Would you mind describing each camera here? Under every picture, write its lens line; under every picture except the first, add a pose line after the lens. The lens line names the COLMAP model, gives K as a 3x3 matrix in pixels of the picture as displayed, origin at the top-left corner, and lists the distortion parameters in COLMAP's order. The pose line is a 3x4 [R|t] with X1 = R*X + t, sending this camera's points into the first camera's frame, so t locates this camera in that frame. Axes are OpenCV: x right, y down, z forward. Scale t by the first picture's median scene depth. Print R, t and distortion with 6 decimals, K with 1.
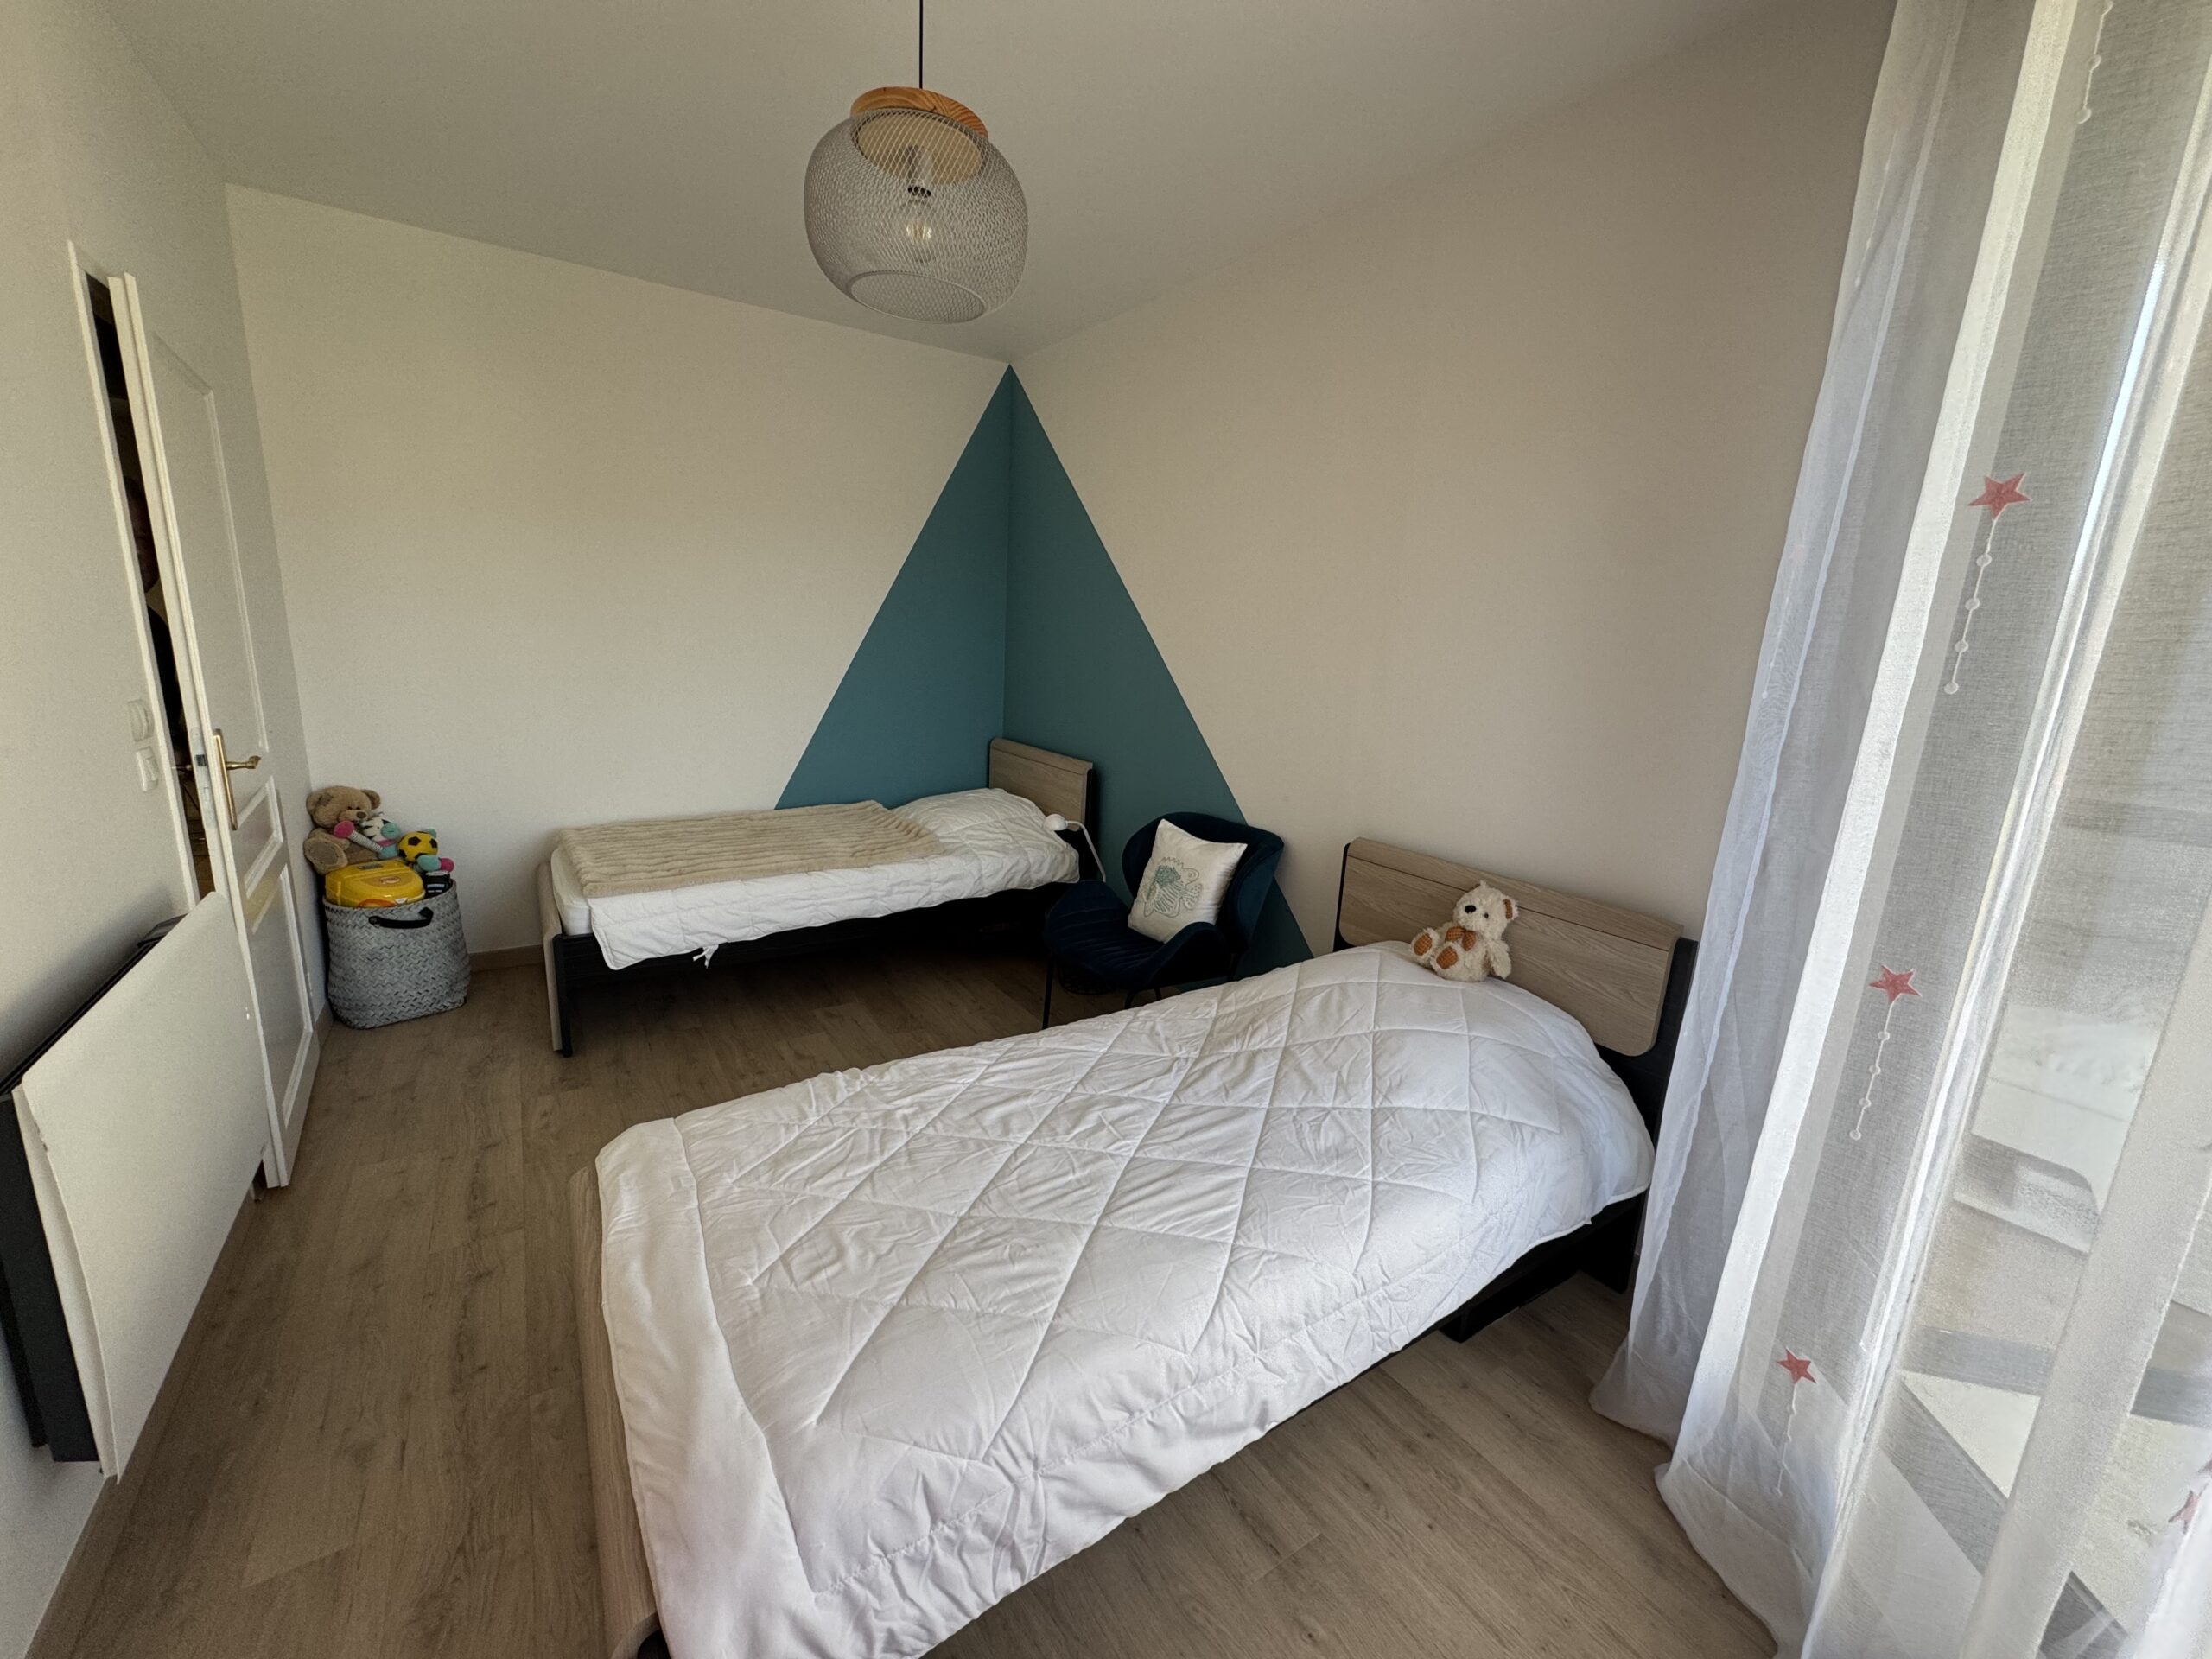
lens RADIAL K [[879.1, 0, 1106.5], [0, 879.1, 832.1], [0, 0, 1]] dist [-0.003369, -0.000273]
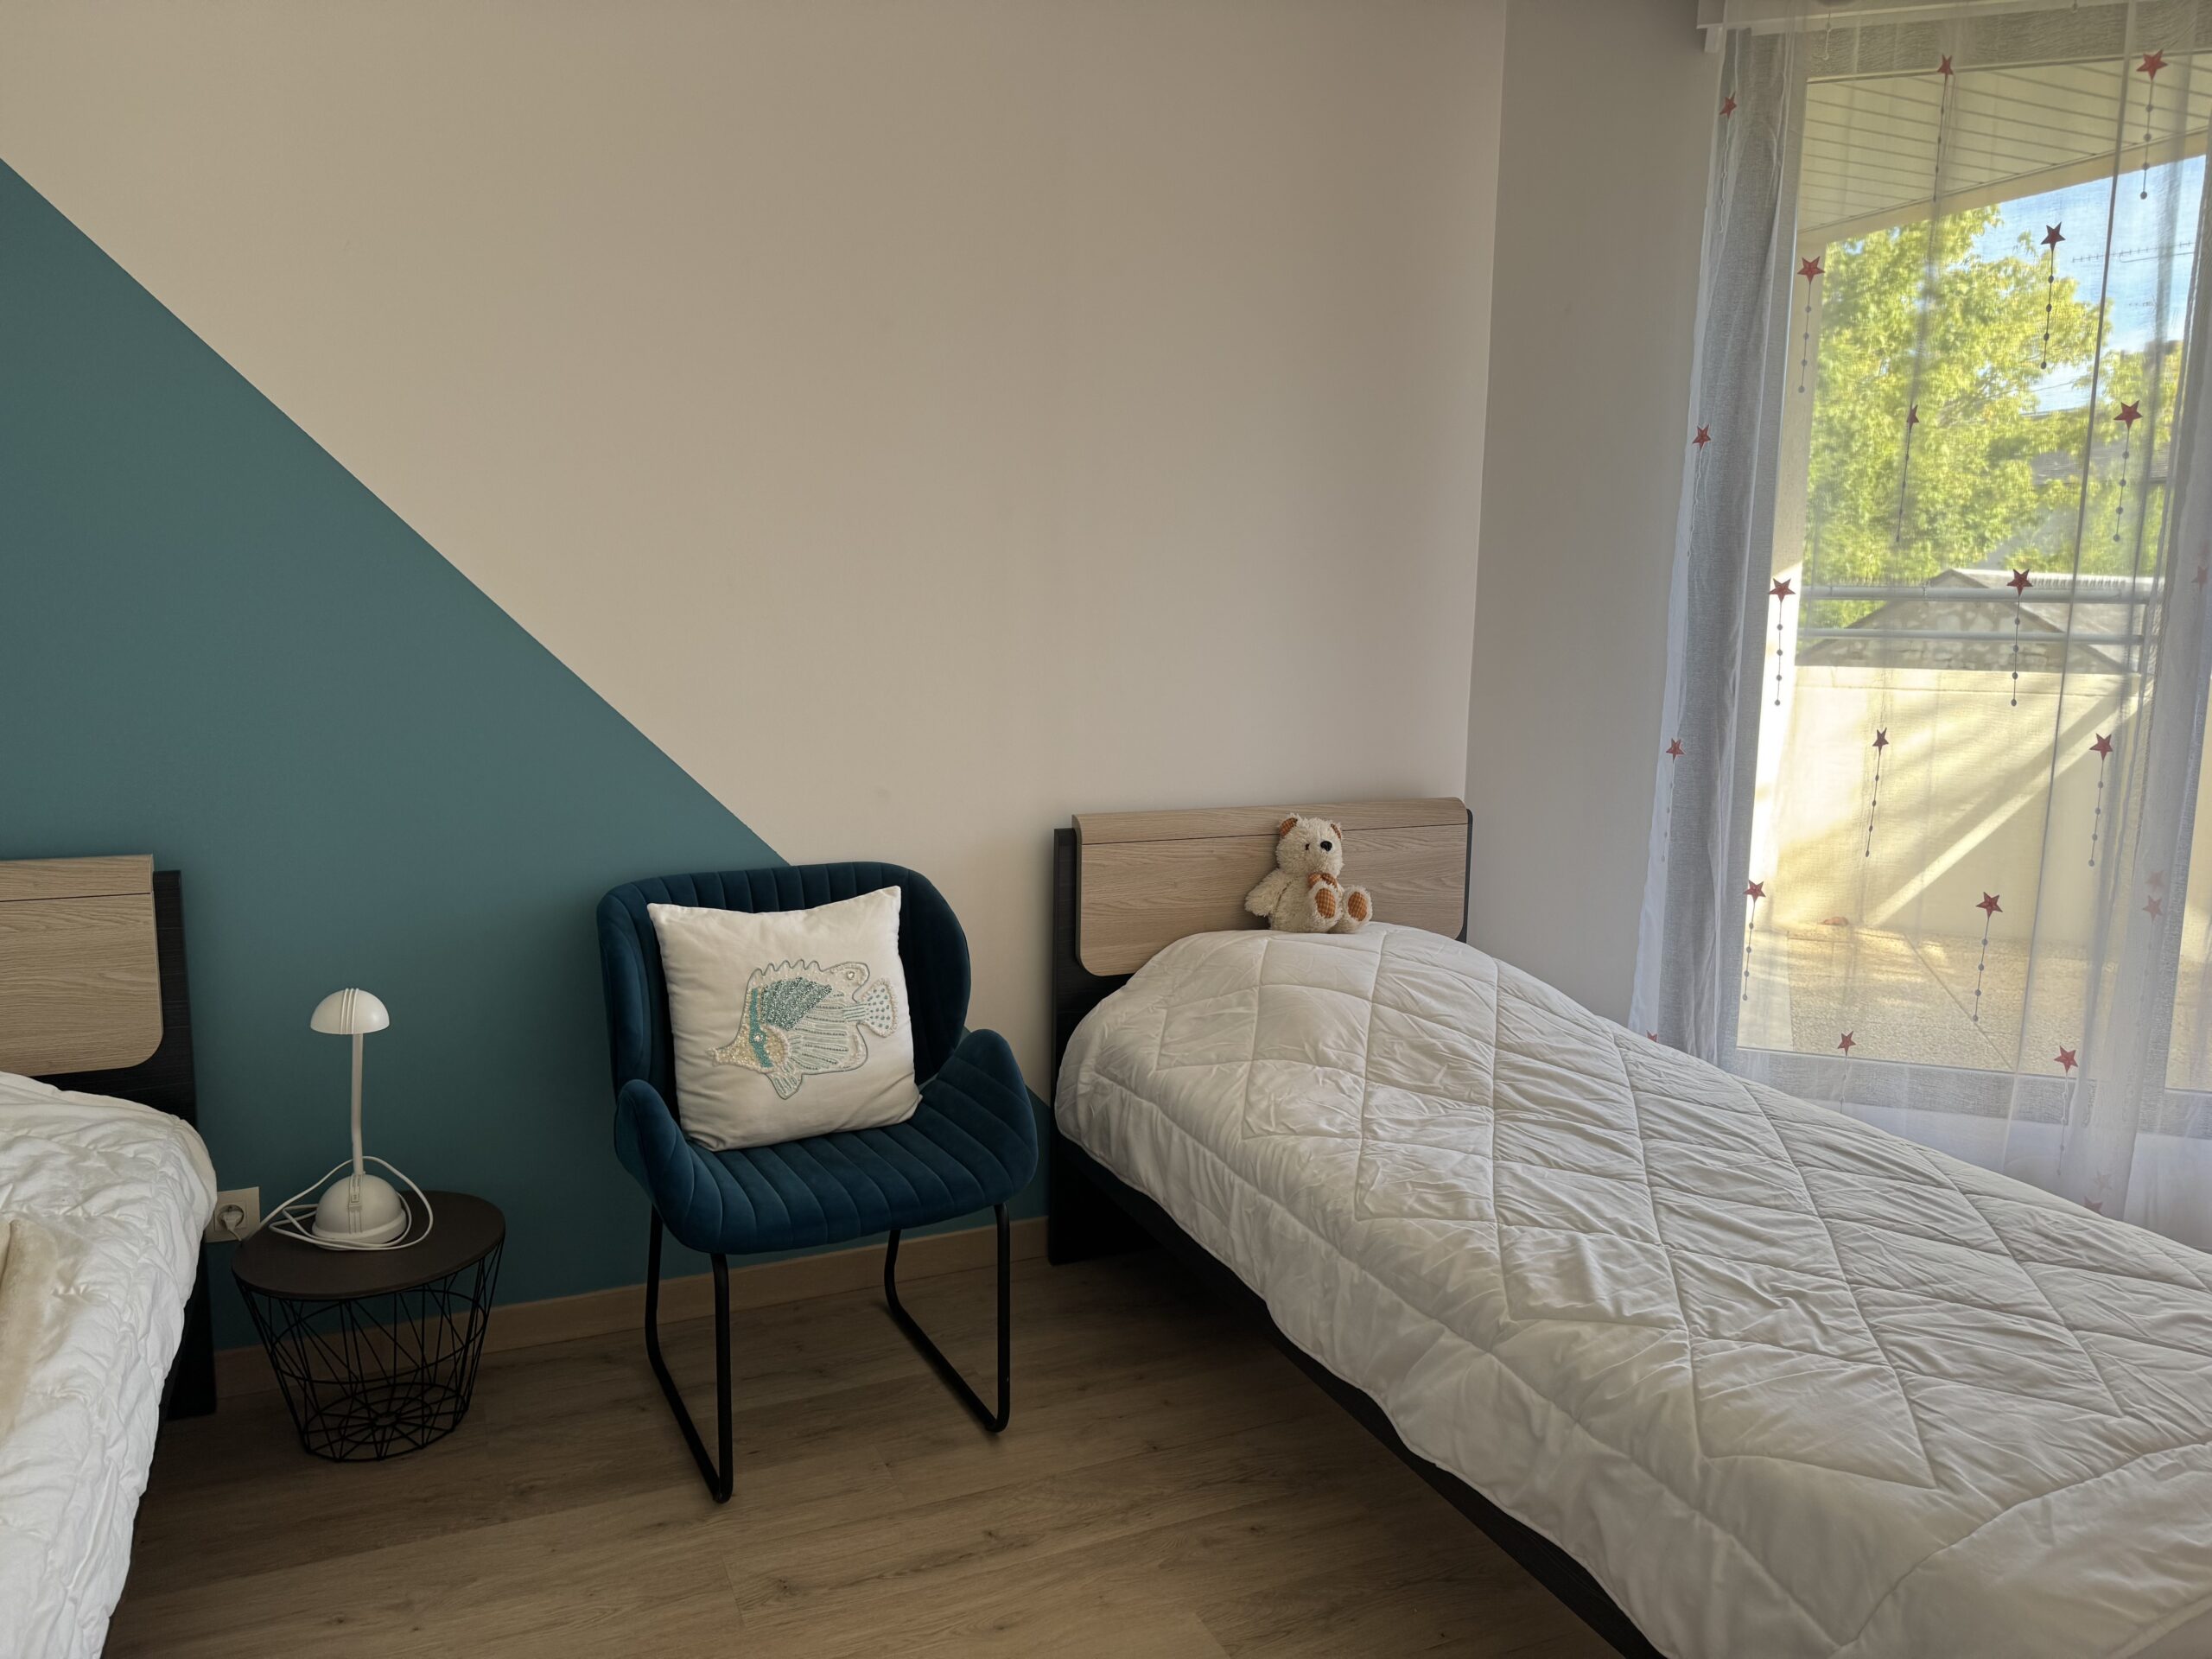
lens RADIAL K [[1544.1, 0, 1106.0], [0, 1544.1, 829.5], [0, 0, 1]] dist [-0.000076, -0.000819]
pose [[0.162005, -0.187141, 0.968882, -0.855258], [0.212243, 0.965481, 0.150995, -0.158314], [-0.963695, 0.181177, 0.196132, 0.812783]]
